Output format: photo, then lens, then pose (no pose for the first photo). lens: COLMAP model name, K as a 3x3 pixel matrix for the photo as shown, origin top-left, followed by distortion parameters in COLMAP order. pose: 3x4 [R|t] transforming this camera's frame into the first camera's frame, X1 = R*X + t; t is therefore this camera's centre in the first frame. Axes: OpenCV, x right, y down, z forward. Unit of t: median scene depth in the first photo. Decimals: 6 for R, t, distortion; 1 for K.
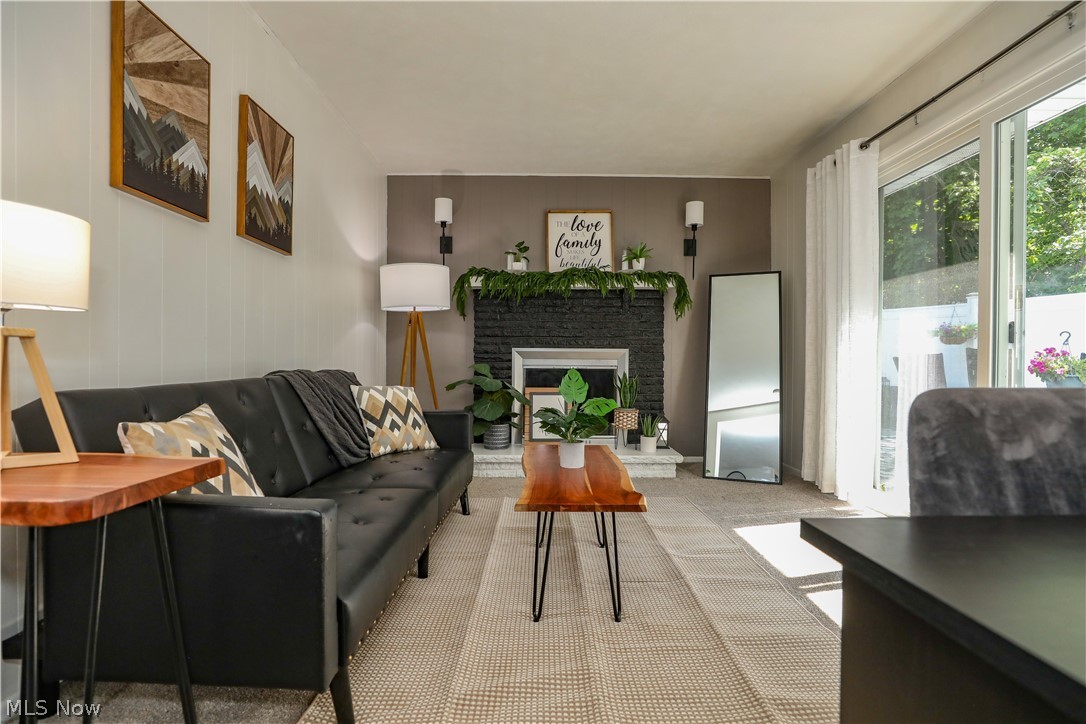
lens RADIAL K [[499.1, 0, 539.0], [0, 499.1, 361.1], [0, 0, 1]] dist [-0.037999, 0.005984]
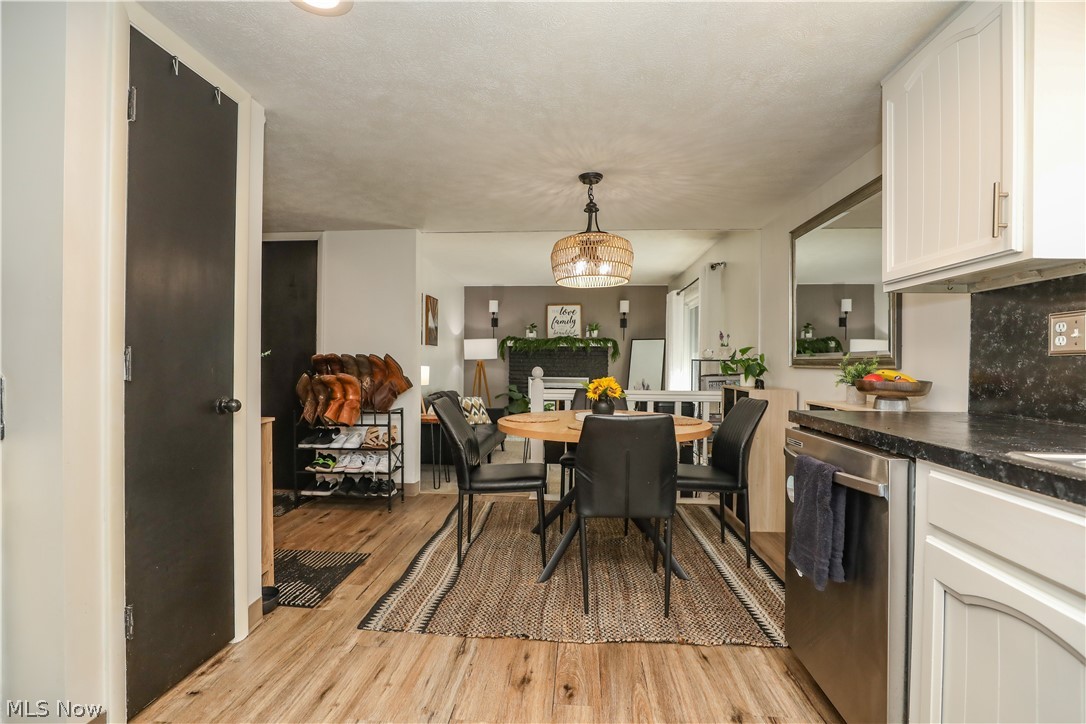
lens RADIAL K [[499.1, 0, 544.9], [0, 499.1, 361.1], [0, 0, 1]] dist [-0.037999, 0.005984]
pose [[0.997722, 0.004455, -0.067310, 0.143926], [-0.004983, 0.999958, -0.007688, -0.073949], [0.067273, 0.008006, 0.997703, -0.954101]]
